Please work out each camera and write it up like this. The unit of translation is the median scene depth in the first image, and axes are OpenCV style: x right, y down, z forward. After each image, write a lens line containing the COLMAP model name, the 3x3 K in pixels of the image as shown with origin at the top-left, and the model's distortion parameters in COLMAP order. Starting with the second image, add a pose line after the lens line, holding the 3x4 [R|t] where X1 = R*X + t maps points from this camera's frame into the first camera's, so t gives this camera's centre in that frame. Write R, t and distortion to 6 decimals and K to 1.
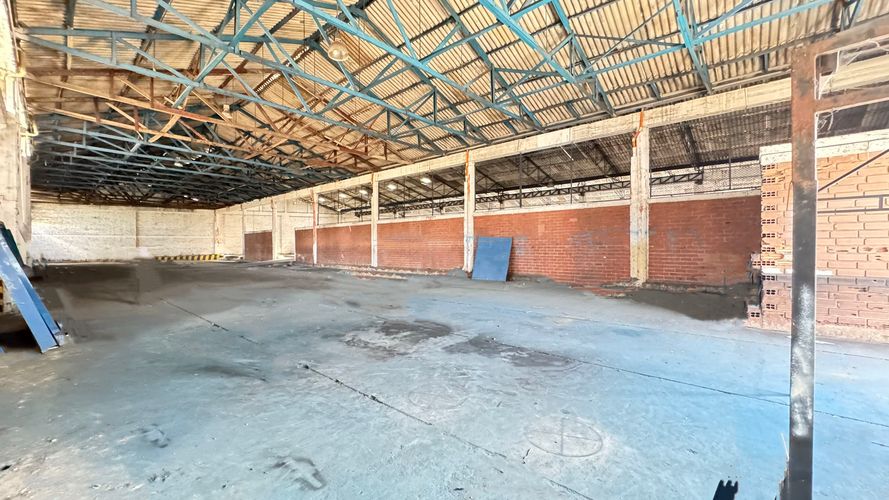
lens RADIAL K [[356.6, 0, 447.2], [0, 356.6, 251.2], [0, 0, 1]] dist [-0.004280, 0.000864]
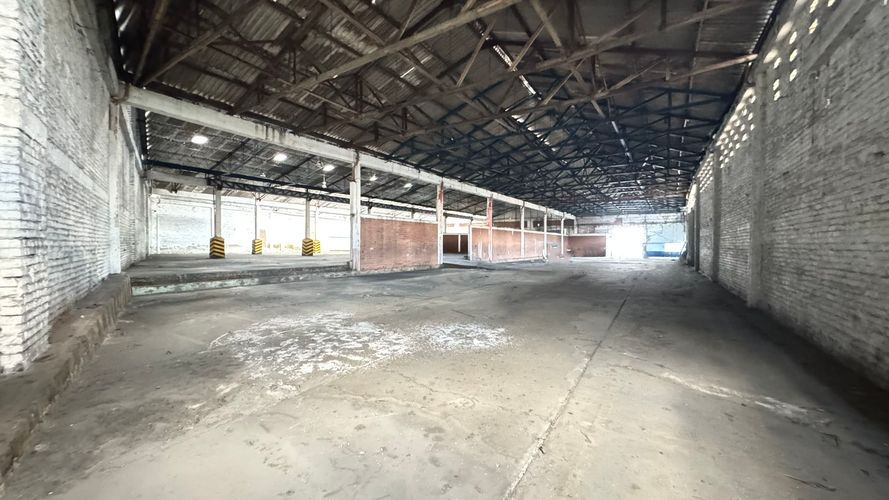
lens RADIAL K [[356.6, 0, 443.9], [0, 356.6, 248.1], [0, 0, 1]] dist [-0.004280, 0.000864]
pose [[-0.155549, -0.009096, 0.987786, -1.237235], [0.011455, 0.999874, 0.011011, -0.022312], [-0.987762, 0.013028, -0.155425, 1.162094]]
